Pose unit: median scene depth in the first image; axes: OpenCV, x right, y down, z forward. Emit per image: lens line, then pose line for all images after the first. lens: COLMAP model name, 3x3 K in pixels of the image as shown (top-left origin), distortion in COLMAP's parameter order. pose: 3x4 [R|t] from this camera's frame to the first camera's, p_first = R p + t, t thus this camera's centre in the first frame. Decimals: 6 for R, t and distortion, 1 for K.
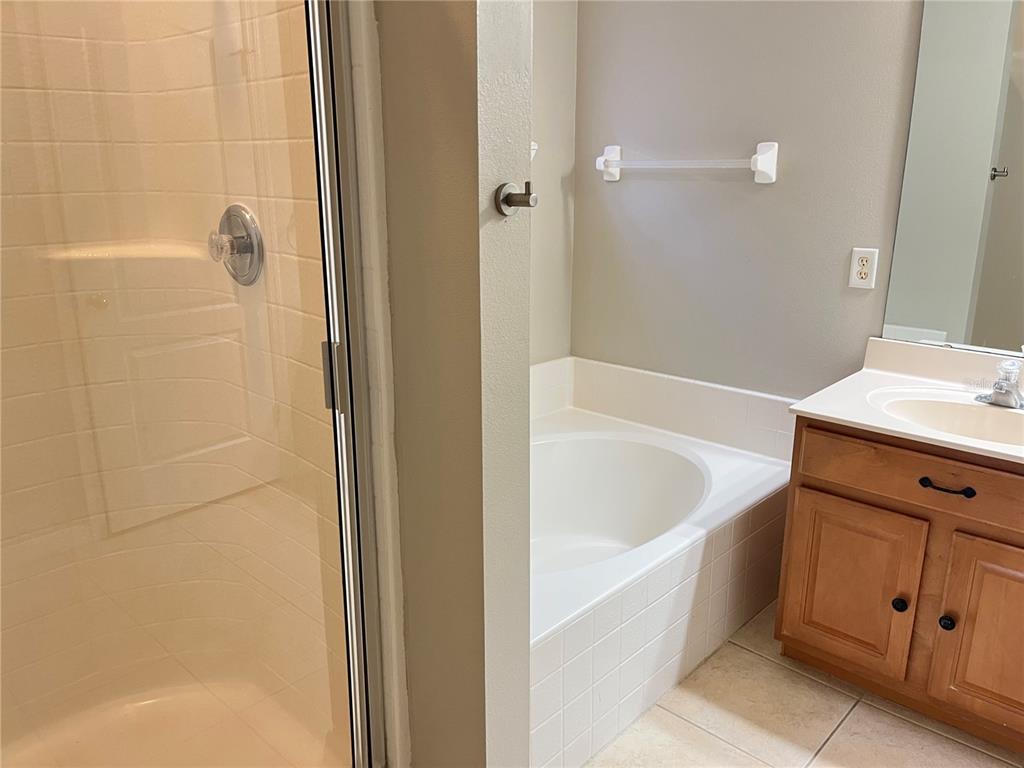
lens RADIAL K [[770.0, 0, 524.4], [0, 770.0, 390.0], [0, 0, 1]] dist [0.081188, -0.105890]
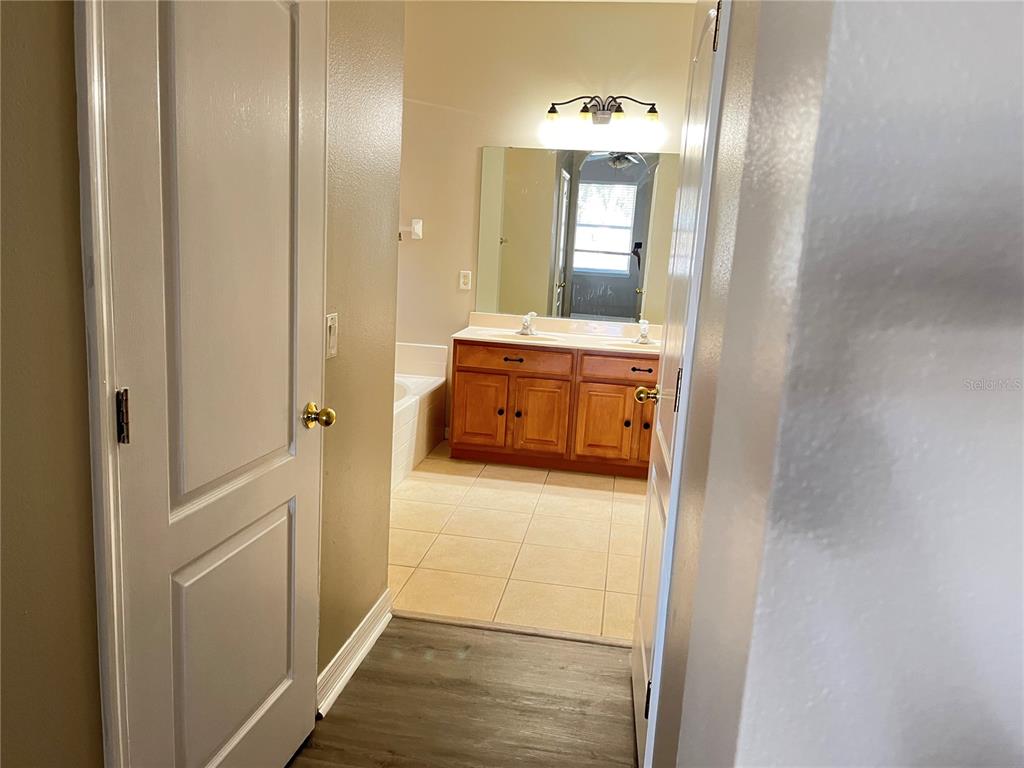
lens RADIAL K [[770.0, 0, 524.4], [0, 770.0, 390.0], [0, 0, 1]] dist [0.081188, -0.105890]
pose [[0.825940, -0.059861, 0.560571, -0.765242], [0.098825, 0.994323, -0.039428, 0.292348], [-0.555028, 0.087963, 0.827167, -0.989298]]
